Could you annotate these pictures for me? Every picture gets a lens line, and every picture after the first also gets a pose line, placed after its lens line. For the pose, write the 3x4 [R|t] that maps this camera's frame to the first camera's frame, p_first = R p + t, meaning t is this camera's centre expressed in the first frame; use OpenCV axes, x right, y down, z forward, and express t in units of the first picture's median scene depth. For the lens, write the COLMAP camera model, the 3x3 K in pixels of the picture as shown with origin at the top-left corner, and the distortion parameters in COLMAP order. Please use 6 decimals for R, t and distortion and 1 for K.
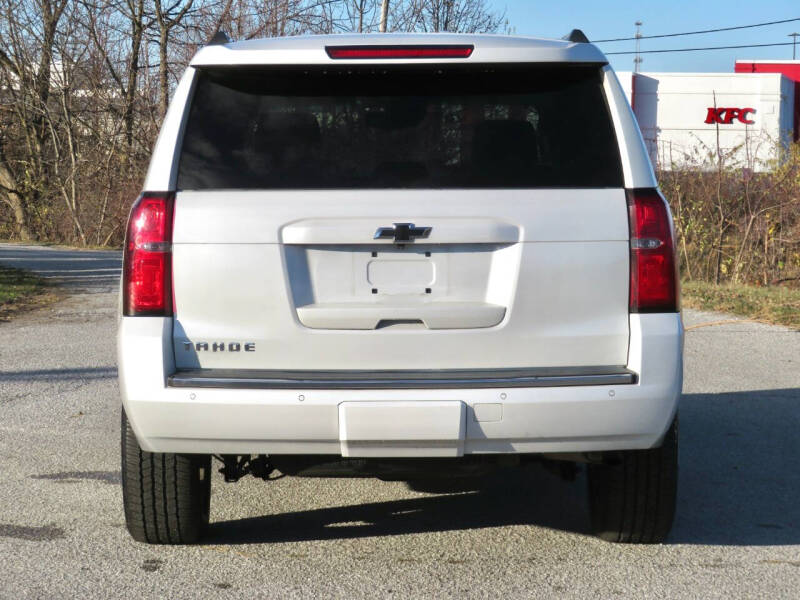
lens RADIAL K [[2581.3, 0, 396.1], [0, 2581.3, 301.0], [0, 0, 1]] dist [0.078222, 0.000000]
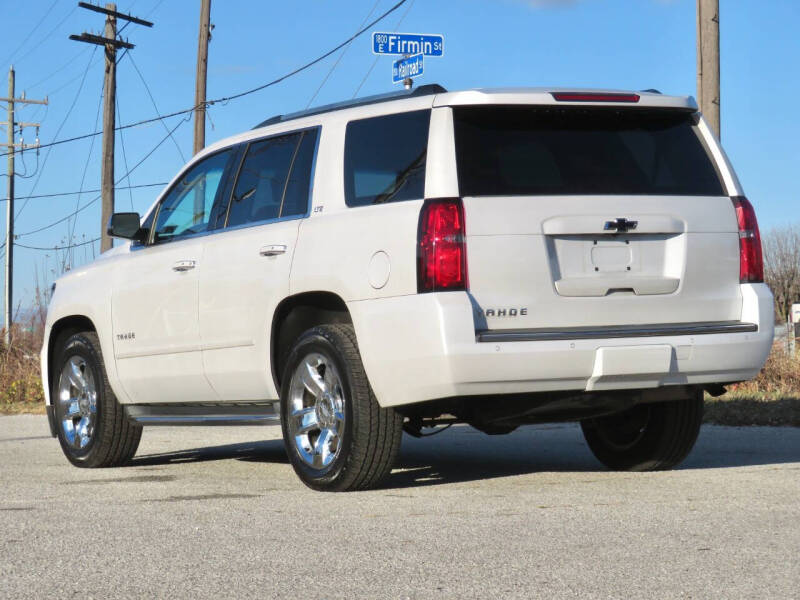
lens RADIAL K [[2581.3, 0, 400.5], [0, 2581.3, 304.1], [0, 0, 1]] dist [0.078222, 0.000000]
pose [[0.878692, -0.022109, 0.476876, -0.754499], [0.062198, 0.995714, -0.068444, 0.101953], [-0.473319, 0.089802, 0.876301, -0.149897]]
